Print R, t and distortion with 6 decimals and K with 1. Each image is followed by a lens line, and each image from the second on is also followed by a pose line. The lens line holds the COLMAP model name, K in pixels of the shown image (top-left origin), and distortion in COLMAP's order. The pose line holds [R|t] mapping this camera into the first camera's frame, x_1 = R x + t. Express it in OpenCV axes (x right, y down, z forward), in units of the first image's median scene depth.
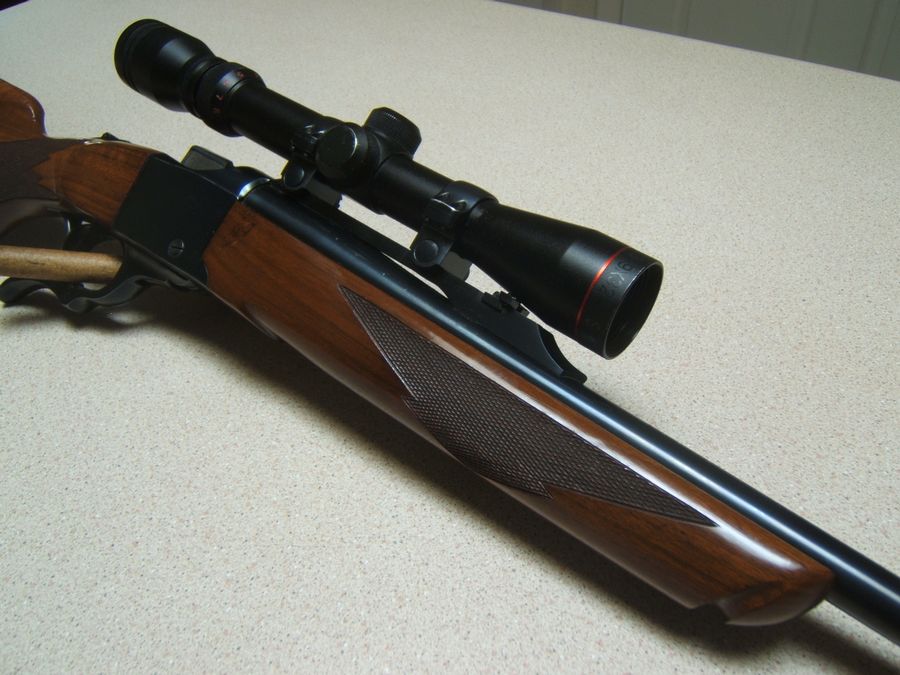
lens RADIAL K [[762.1, 0, 450.2], [0, 762.1, 338.9], [0, 0, 1]] dist [-0.042982, -0.020332]
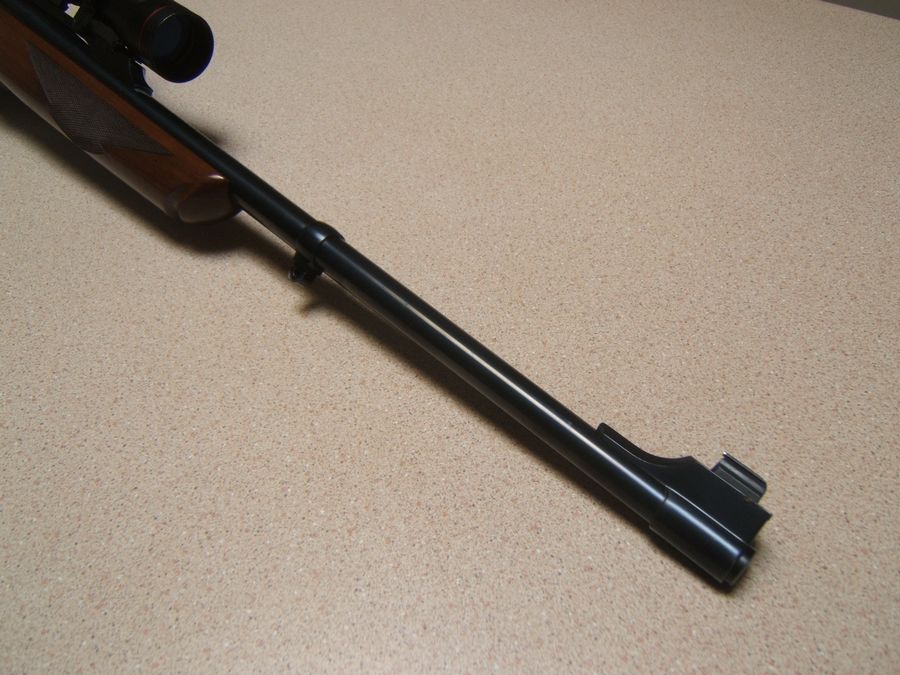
lens RADIAL K [[762.1, 0, 448.8], [0, 762.1, 335.6], [0, 0, 1]] dist [-0.042982, -0.020332]
pose [[0.997637, 0.049213, -0.047933, 0.125287], [-0.046337, 0.997160, 0.059377, 0.087719], [0.050719, -0.057016, 0.997084, -0.088040]]
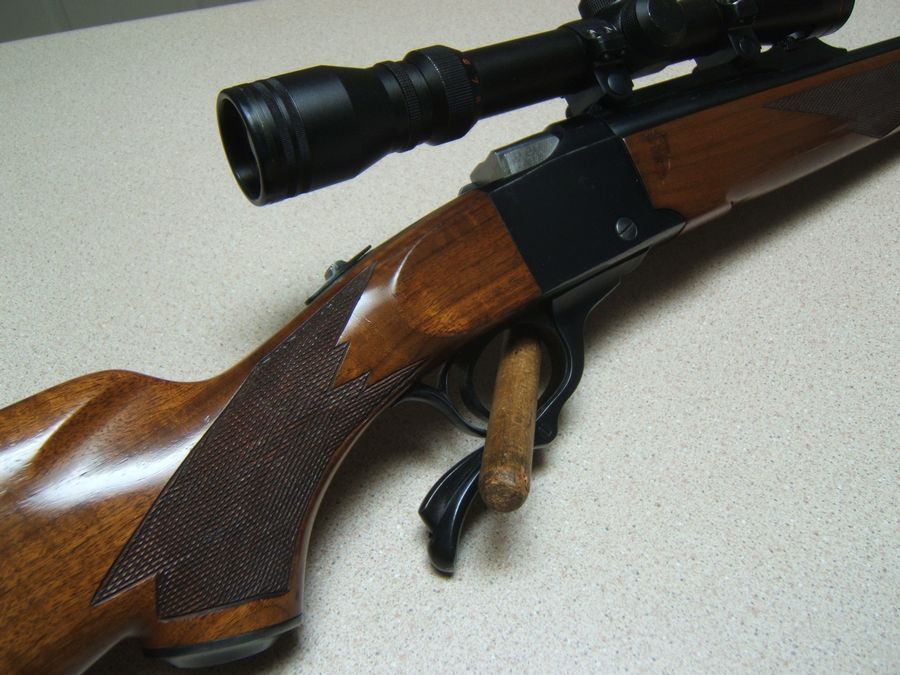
lens RADIAL K [[762.1, 0, 448.0], [0, 762.1, 336.0], [0, 0, 1]] dist [-0.042982, -0.020332]
pose [[0.629746, -0.554370, 0.544144, -0.548699], [0.522141, 0.820733, 0.231875, -0.386372], [-0.575142, 0.138098, 0.806313, 0.518798]]
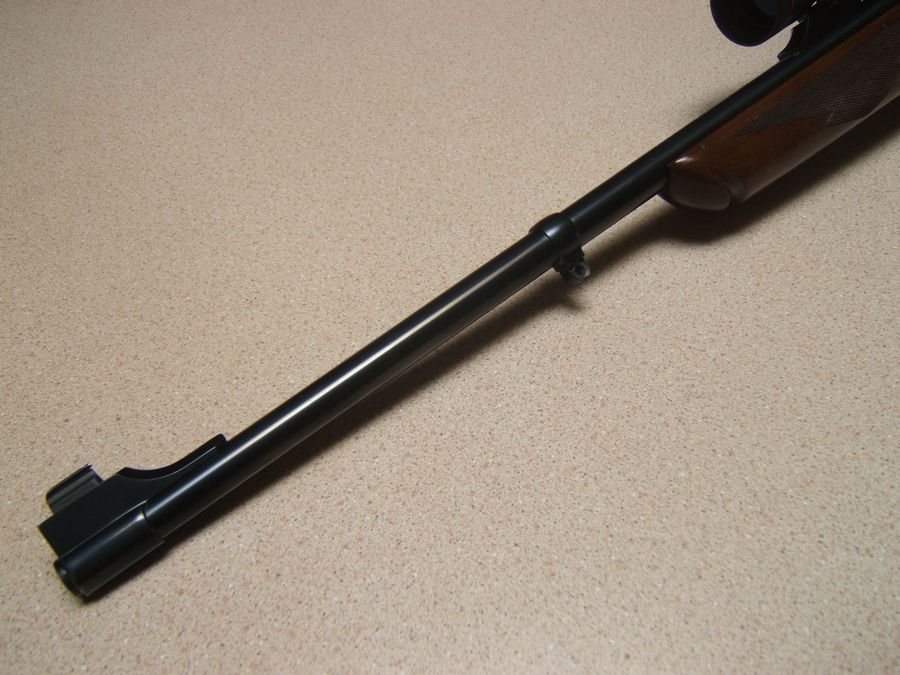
lens RADIAL K [[762.1, 0, 448.4], [0, 762.1, 336.8], [0, 0, 1]] dist [-0.042982, -0.020332]
pose [[-0.522931, 0.674533, -0.521103, 0.905202], [-0.510508, 0.241726, 0.825197, -0.712989], [0.682587, 0.697549, 0.217949, 0.776859]]
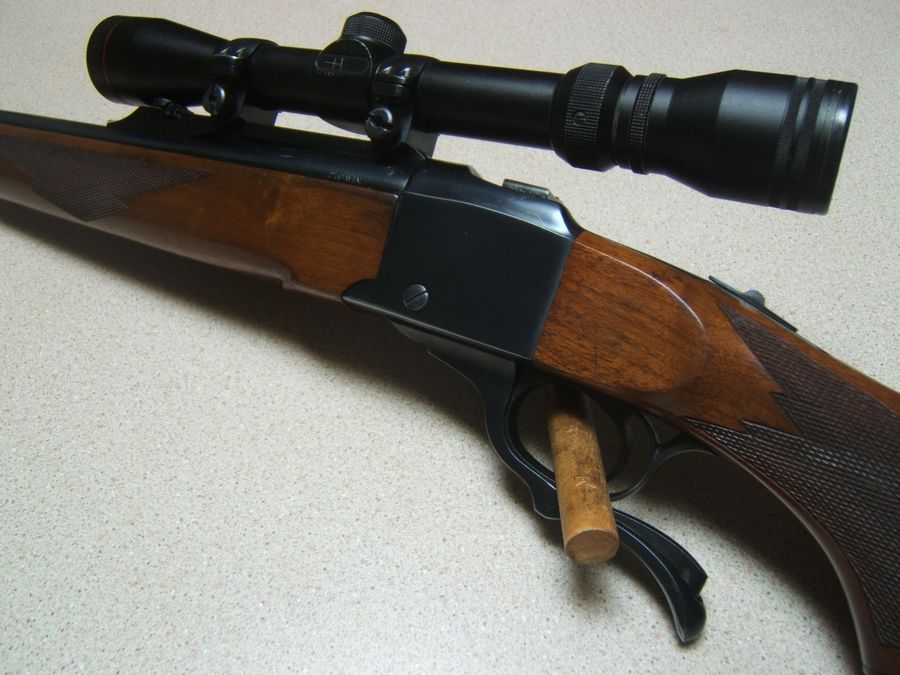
lens RADIAL K [[762.1, 0, 447.3], [0, 762.1, 337.6], [0, 0, 1]] dist [-0.042982, -0.020332]
pose [[-0.981449, -0.057348, 0.182947, -0.337068], [0.182056, 0.020440, 0.983076, -0.998550], [-0.060117, 0.998145, -0.009620, 1.197375]]
